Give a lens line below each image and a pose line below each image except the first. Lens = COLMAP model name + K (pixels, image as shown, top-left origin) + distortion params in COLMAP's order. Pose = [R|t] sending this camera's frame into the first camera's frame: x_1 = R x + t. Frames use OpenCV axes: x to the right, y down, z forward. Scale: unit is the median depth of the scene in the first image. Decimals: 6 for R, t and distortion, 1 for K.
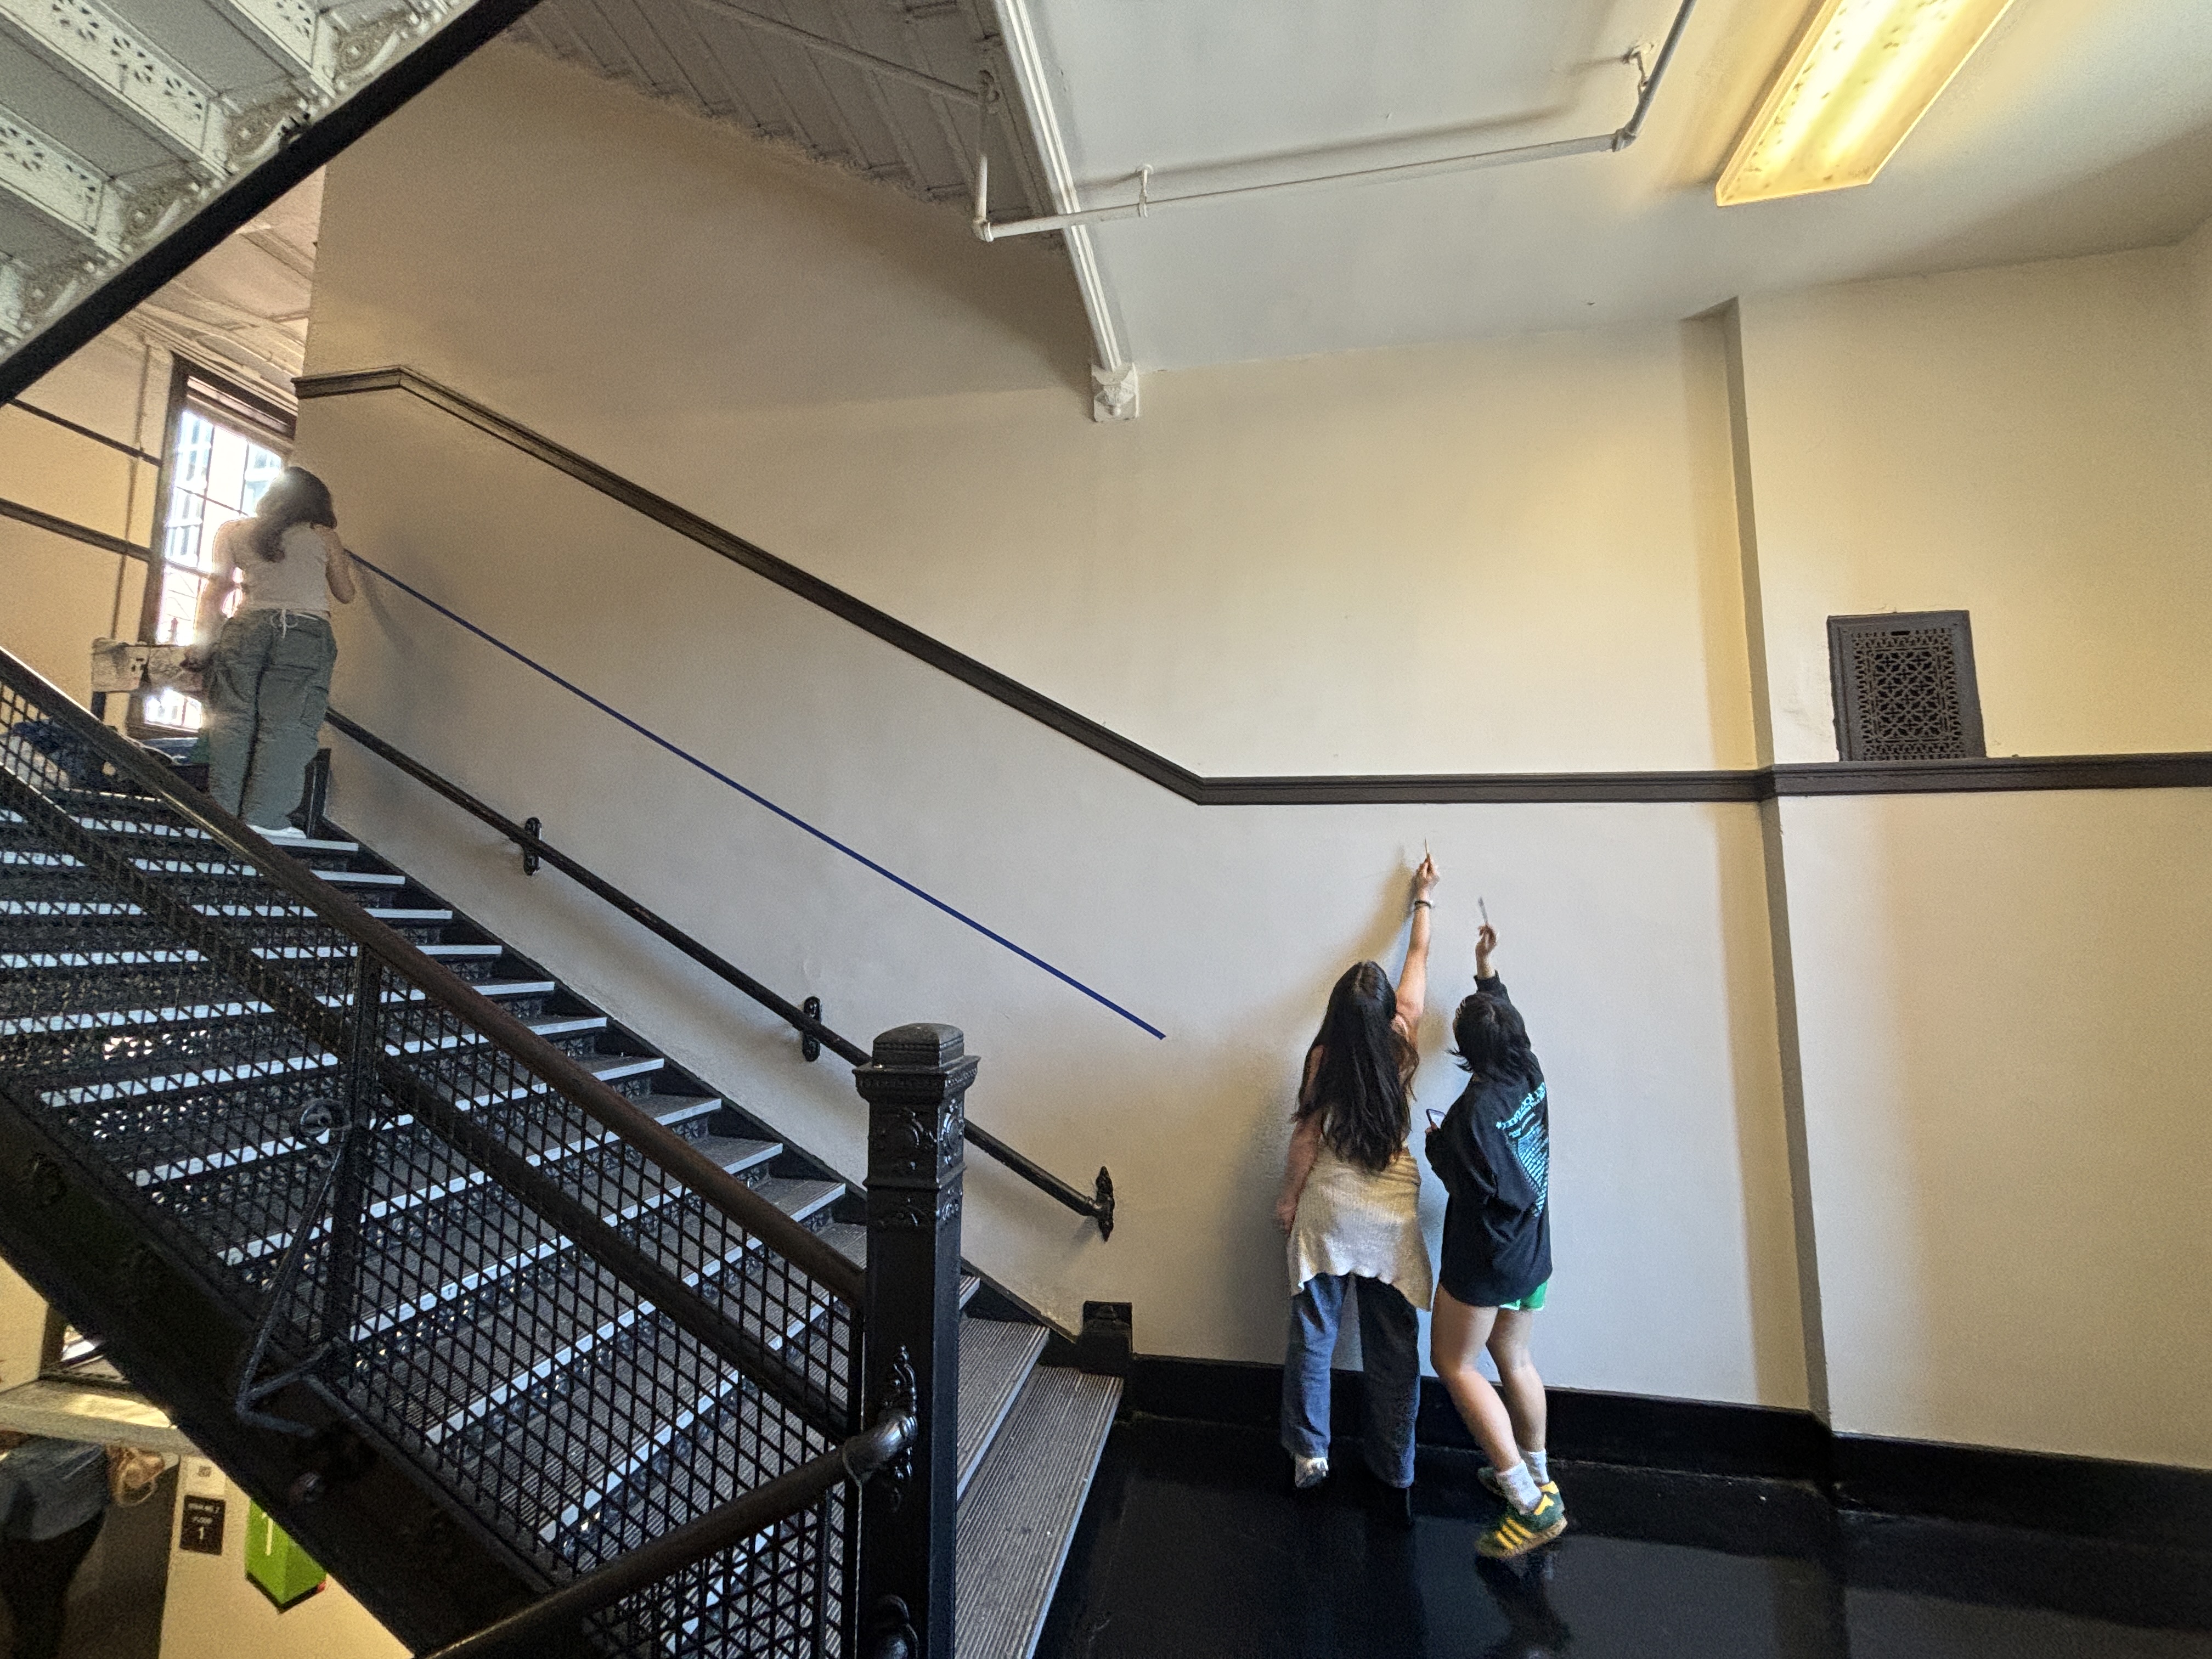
lens RADIAL K [[907.4, 0, 1100.8], [0, 907.4, 827.7], [0, 0, 1]] dist [-0.002730, 0.002703]
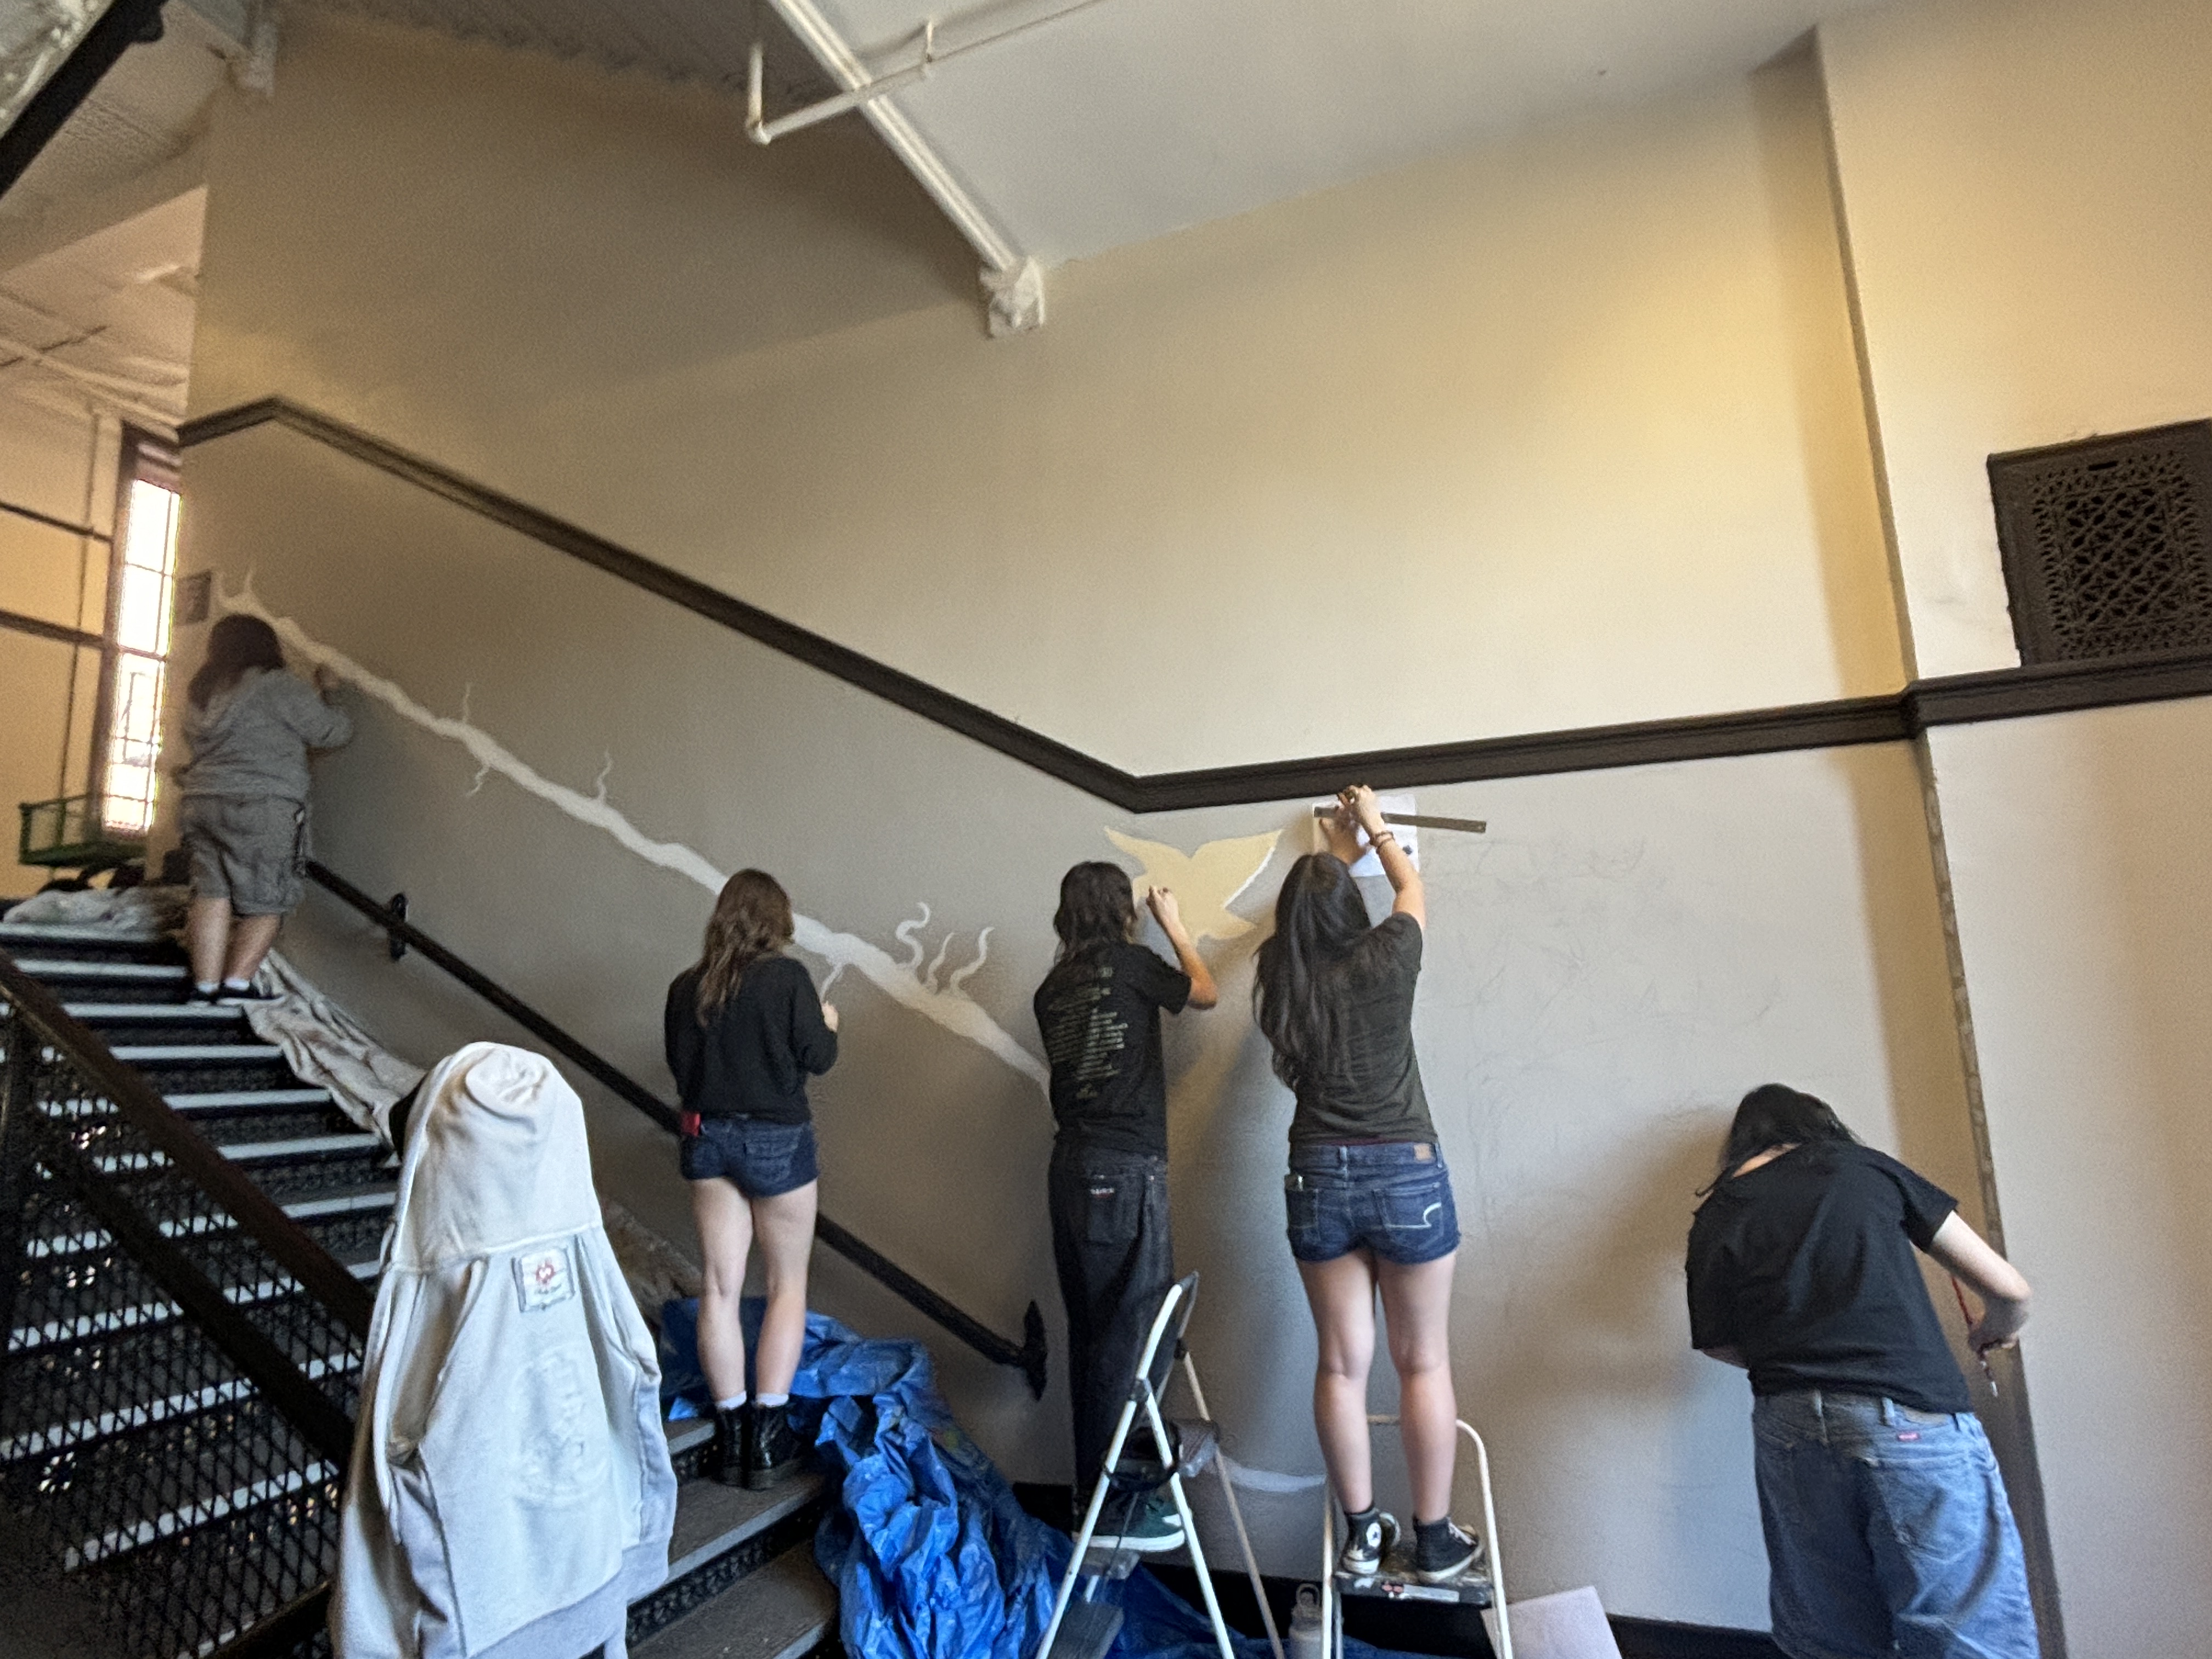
lens RADIAL K [[1246.8, 0, 1104.9], [0, 1246.8, 836.4], [0, 0, 1]] dist [-0.005212, 0.004273]
pose [[0.979342, -0.074685, -0.187912, 0.316814], [0.064811, 0.996201, -0.058161, 0.060049], [0.191542, 0.044781, 0.980462, -0.018329]]
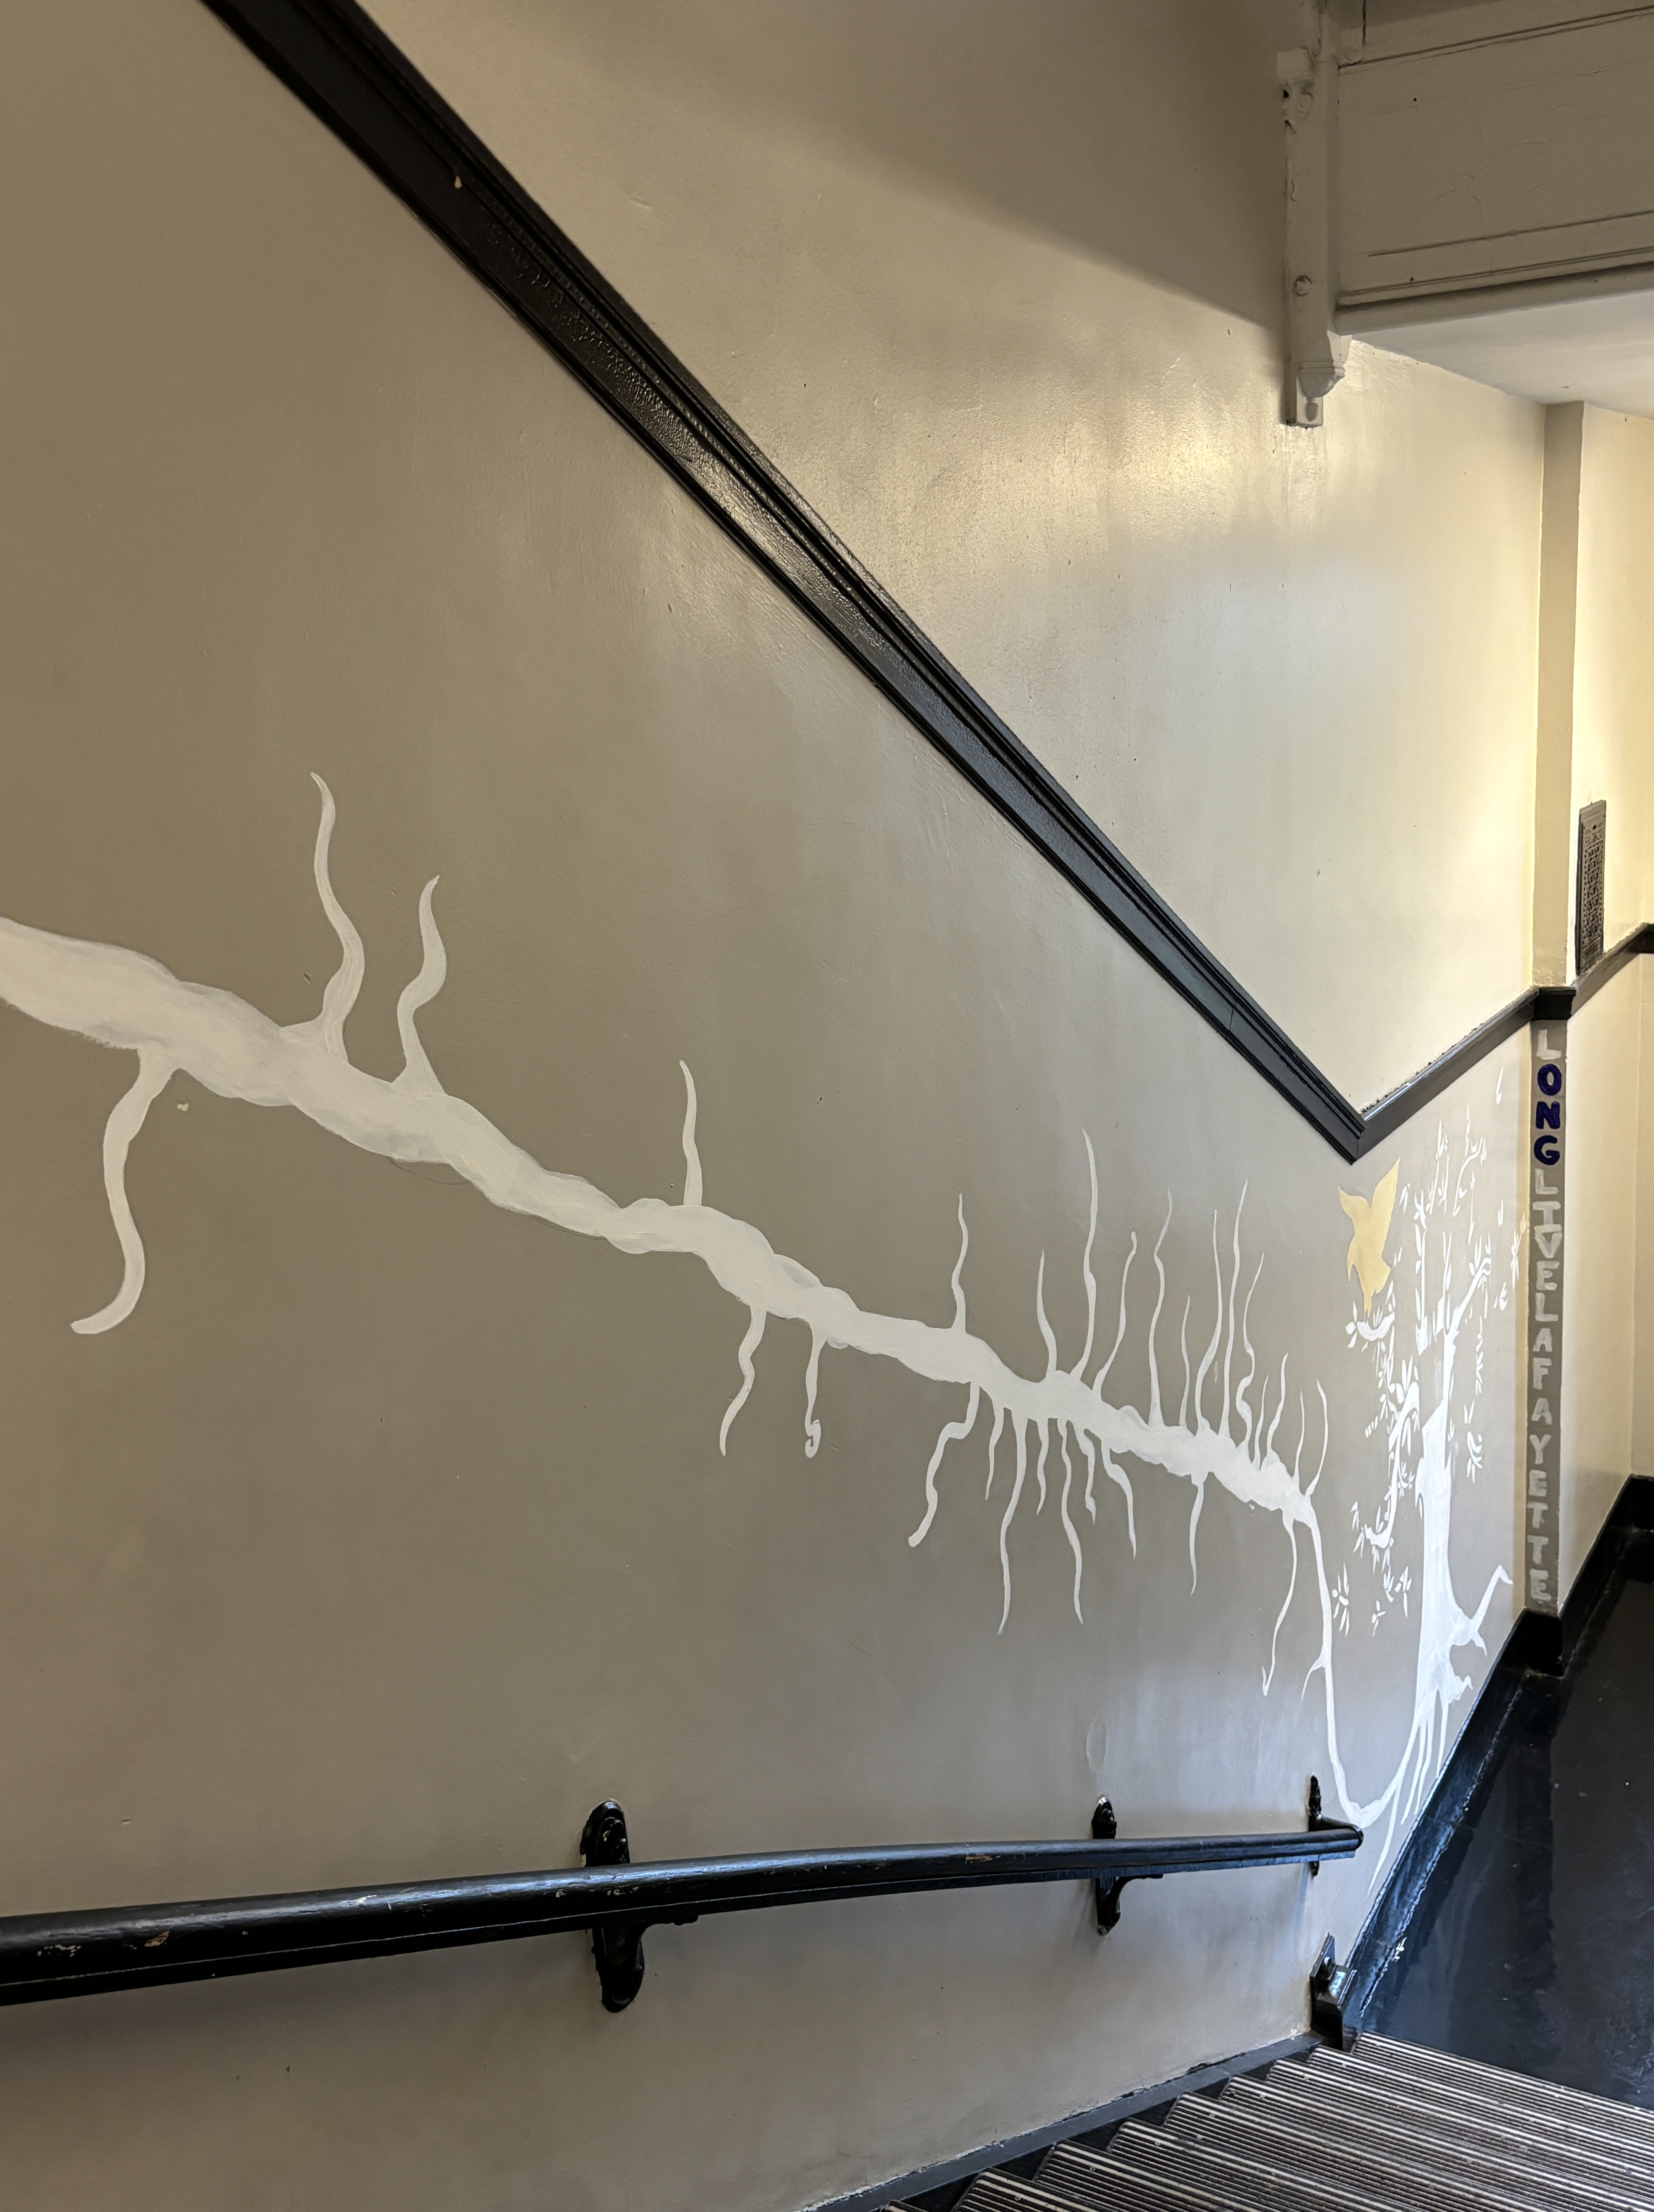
lens RADIAL K [[2076.7, 0, 804.7], [0, 2076.7, 1108.7], [0, 0, 1]] dist [0.025981, 0.000000]
pose [[0.338418, -0.234967, 0.911188, -1.449437], [-0.044459, 0.963249, 0.264904, -0.470683], [-0.939945, -0.130158, 0.315535, 1.048851]]
